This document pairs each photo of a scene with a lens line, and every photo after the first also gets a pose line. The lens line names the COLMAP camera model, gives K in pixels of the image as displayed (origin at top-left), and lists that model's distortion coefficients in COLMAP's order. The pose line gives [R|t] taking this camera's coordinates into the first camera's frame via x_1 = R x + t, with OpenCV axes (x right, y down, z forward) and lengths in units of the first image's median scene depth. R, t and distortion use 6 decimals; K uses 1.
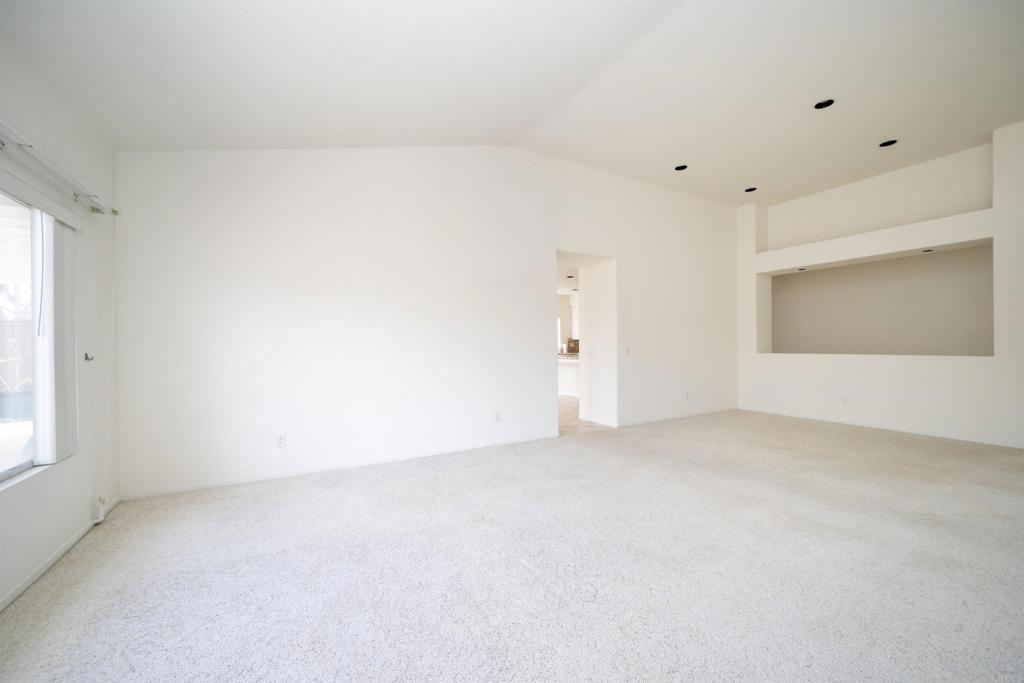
lens RADIAL K [[397.7, 0, 506.3], [0, 397.7, 340.9], [0, 0, 1]] dist [-0.000256, 0.000016]
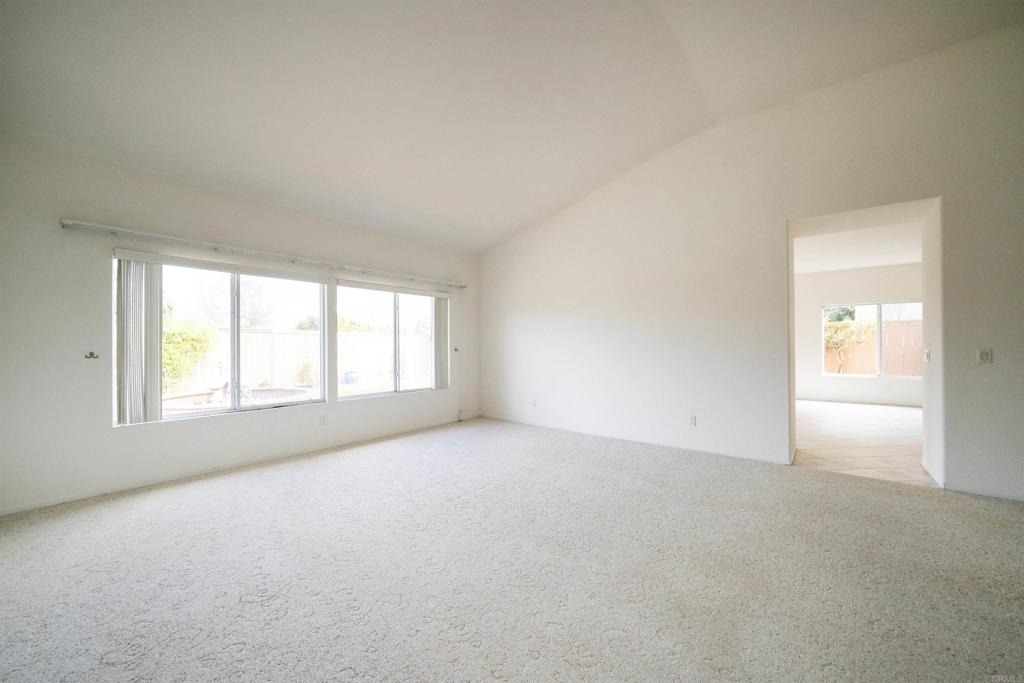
lens RADIAL K [[390.3, 0, 512.0], [0, 390.3, 341.5], [0, 0, 1]] dist [-0.000229, -0.000116]
pose [[0.344391, -0.008857, -0.938784, 1.195599], [0.010923, 0.999926, -0.005426, 0.004000], [0.938763, -0.008386, 0.344462, 0.460909]]
